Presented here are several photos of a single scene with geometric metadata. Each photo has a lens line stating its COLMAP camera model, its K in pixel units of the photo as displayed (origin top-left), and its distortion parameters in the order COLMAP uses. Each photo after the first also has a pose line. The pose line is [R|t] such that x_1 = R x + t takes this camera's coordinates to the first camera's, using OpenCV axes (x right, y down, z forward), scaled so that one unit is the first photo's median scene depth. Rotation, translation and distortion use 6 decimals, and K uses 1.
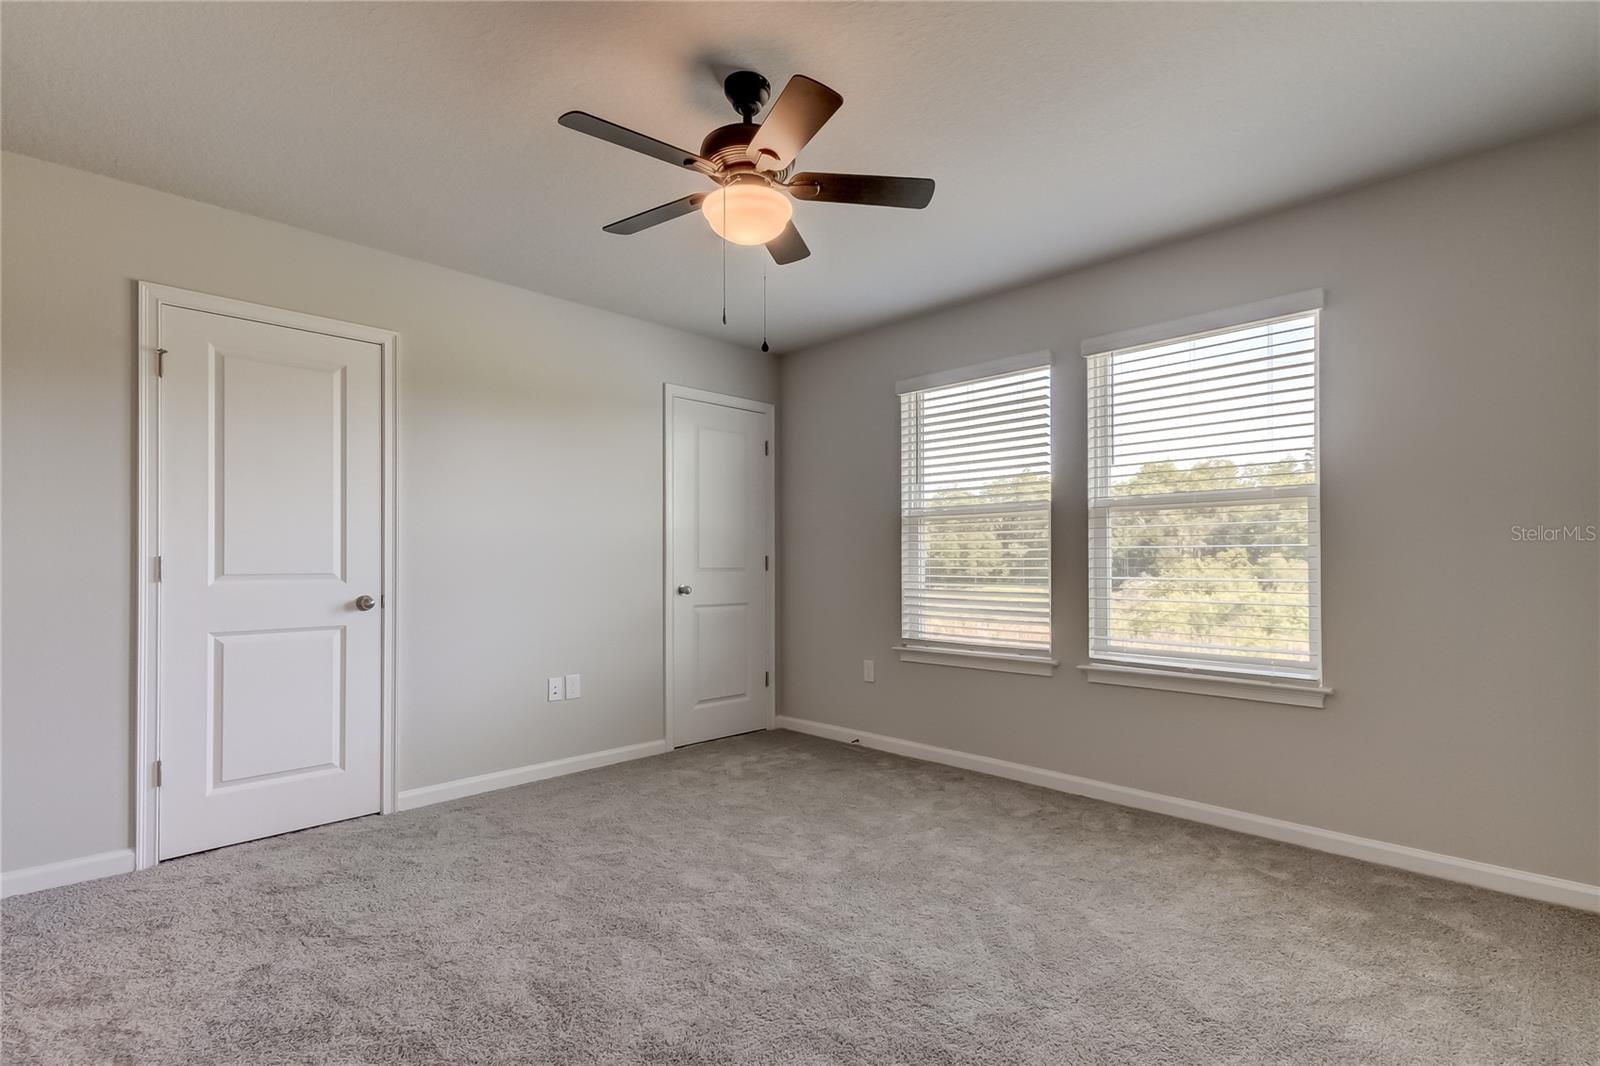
lens RADIAL K [[753.0, 0, 824.2], [0, 753.0, 557.3], [0, 0, 1]] dist [0.016346, -0.010093]
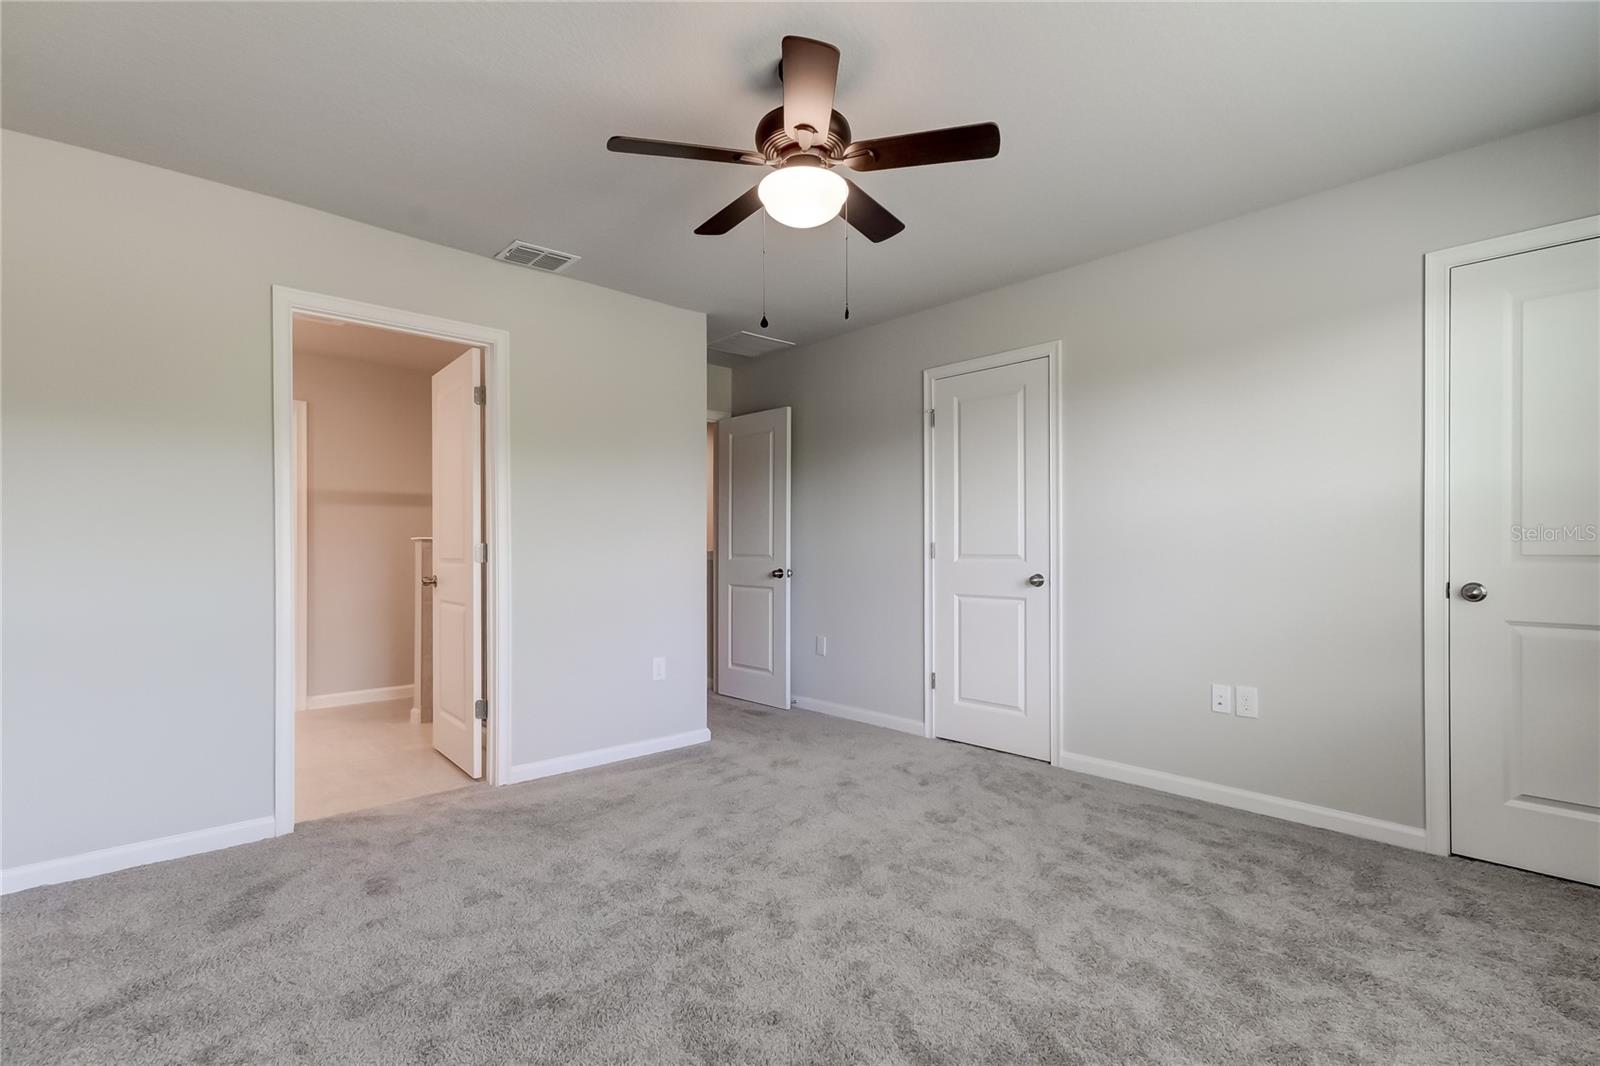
lens RADIAL K [[753.0, 0, 793.7], [0, 753.0, 546.1], [0, 0, 1]] dist [0.016346, -0.010093]
pose [[-0.064020, 0.003124, -0.997944, 0.595437], [0.011379, 0.999932, 0.002400, 0.000173], [0.997884, -0.011202, -0.064051, 0.698673]]
